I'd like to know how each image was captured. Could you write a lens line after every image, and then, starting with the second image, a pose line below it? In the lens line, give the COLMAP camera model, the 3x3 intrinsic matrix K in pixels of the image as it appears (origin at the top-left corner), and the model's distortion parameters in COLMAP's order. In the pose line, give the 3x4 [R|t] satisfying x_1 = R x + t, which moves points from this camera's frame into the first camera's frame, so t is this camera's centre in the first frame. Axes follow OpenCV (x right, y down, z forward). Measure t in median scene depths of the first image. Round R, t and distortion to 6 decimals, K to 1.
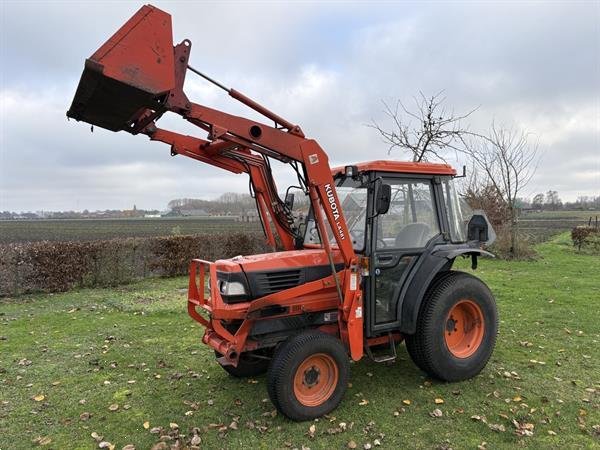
lens RADIAL K [[458.3, 0, 301.5], [0, 458.3, 215.3], [0, 0, 1]] dist [0.040763, -0.037956]
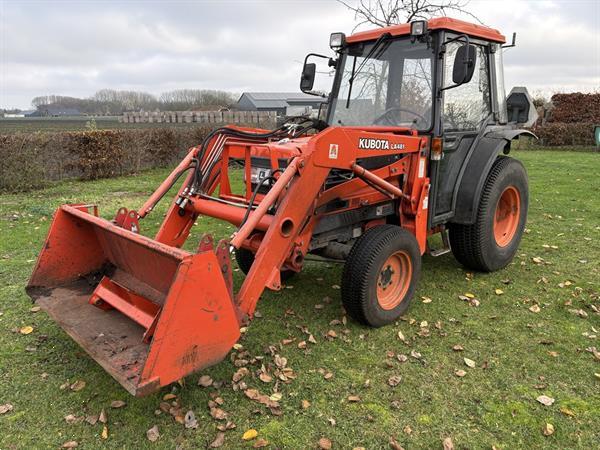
lens RADIAL K [[460.2, 0, 300.0], [0, 460.2, 225.0], [0, 0, 1]] dist [0.040992, -0.034697]
pose [[0.974368, -0.048876, 0.219586, -0.283758], [-0.002590, 0.973611, 0.228200, 0.052074], [-0.224945, -0.222920, 0.948529, 0.212944]]
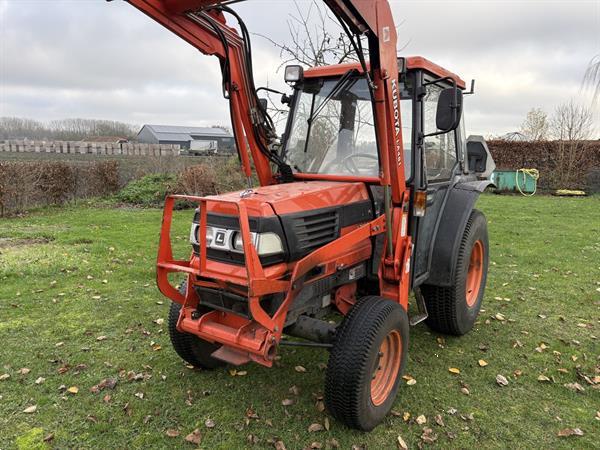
lens RADIAL K [[460.2, 0, 300.0], [0, 460.2, 225.0], [0, 0, 1]] dist [0.040992, -0.034697]
pose [[0.907818, -0.034467, 0.417946, -0.322625], [-0.032346, 0.987893, 0.151729, 0.038887], [-0.418115, -0.151261, 0.895712, 0.404619]]
